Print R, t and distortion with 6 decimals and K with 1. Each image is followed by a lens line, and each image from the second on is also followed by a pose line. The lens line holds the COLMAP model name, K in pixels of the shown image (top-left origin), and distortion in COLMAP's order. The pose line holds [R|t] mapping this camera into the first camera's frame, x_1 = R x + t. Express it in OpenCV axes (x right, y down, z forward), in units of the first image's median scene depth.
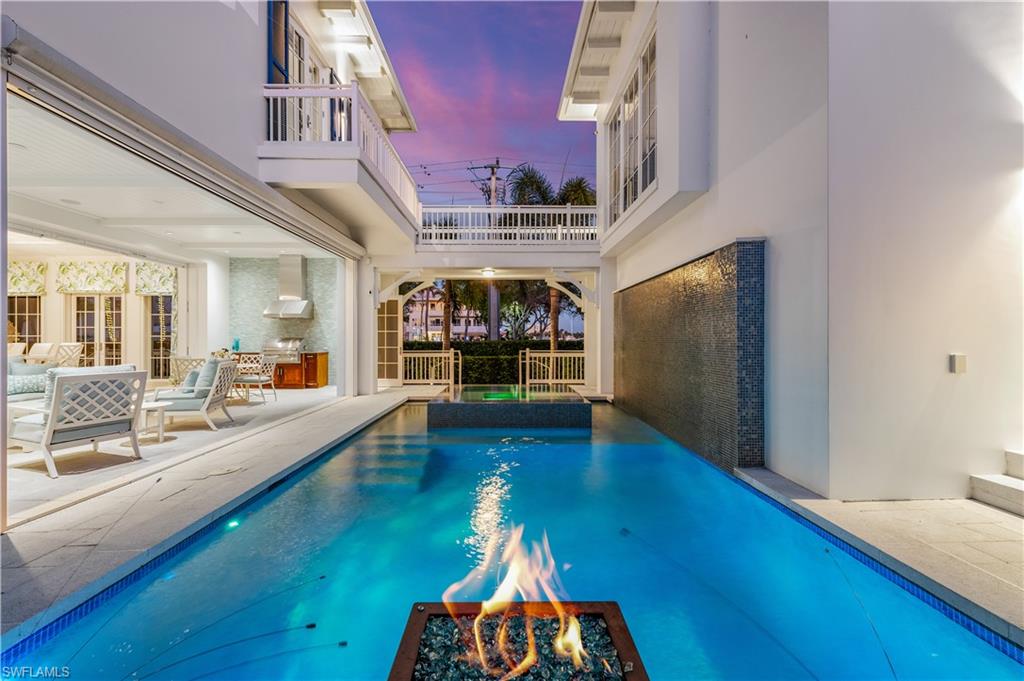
lens RADIAL K [[399.9, 0, 504.1], [0, 399.9, 339.3], [0, 0, 1]] dist [0.009610, -0.002198]
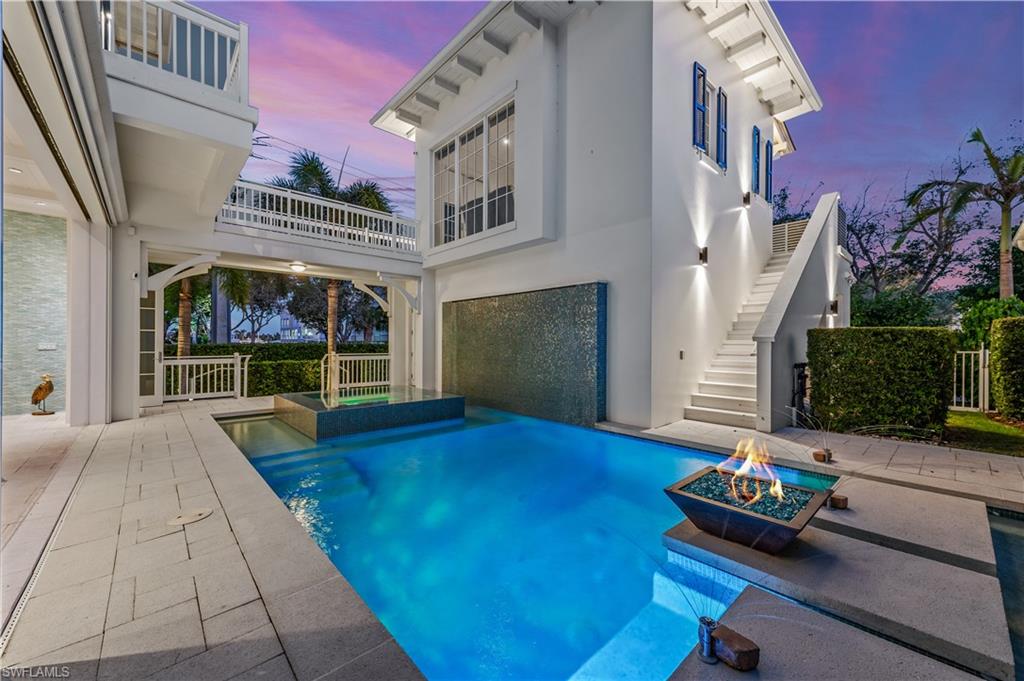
lens RADIAL K [[399.9, 0, 512.0], [0, 399.9, 340.2], [0, 0, 1]] dist [0.009610, -0.002198]
pose [[0.739670, 0.006698, 0.672936, -0.284925], [-0.003795, 0.999976, -0.005782, -0.000076], [-0.672959, 0.001723, 0.739678, 0.016685]]
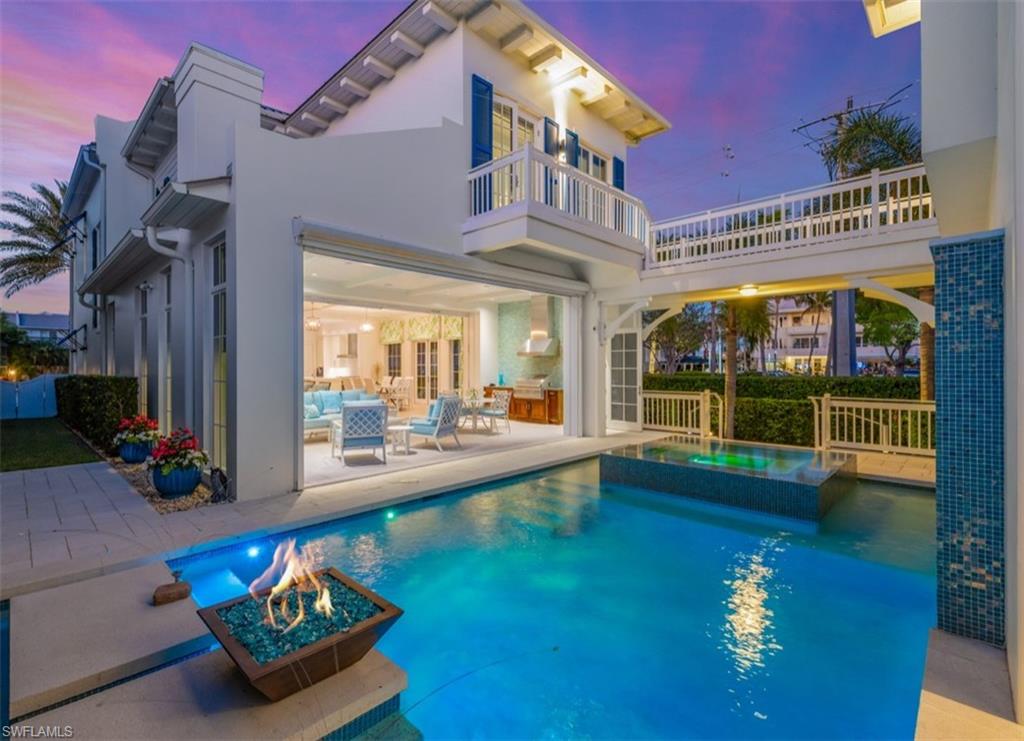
lens RADIAL K [[473.9, 0, 461.2], [0, 473.9, 367.0], [0, 0, 1]] dist [0.000990, -0.000548]
pose [[0.681164, -0.000327, -0.732131, 0.240349], [0.002337, 0.999996, 0.001727, -0.026451], [0.732127, -0.002887, 0.681162, 0.006913]]
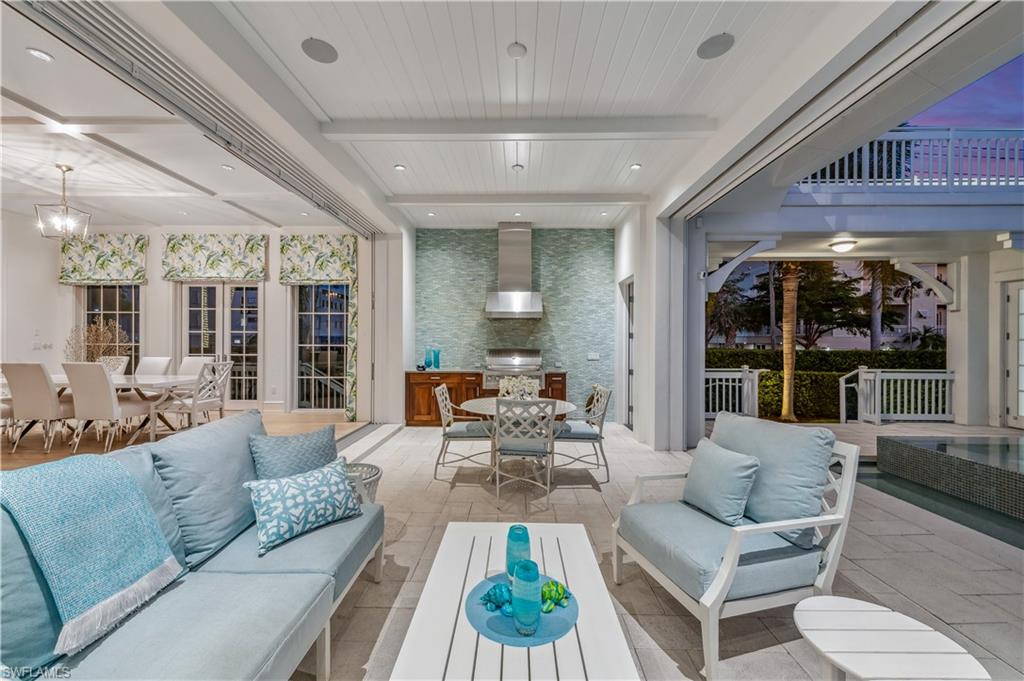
lens RADIAL K [[399.9, 0, 509.0], [0, 399.9, 340.6], [0, 0, 1]] dist [0.009610, -0.002198]
pose [[0.999848, 0.003305, -0.017092, -0.543924], [-0.003391, 0.999982, -0.005012, -0.014198], [0.017075, 0.005070, 0.999841, 0.356473]]
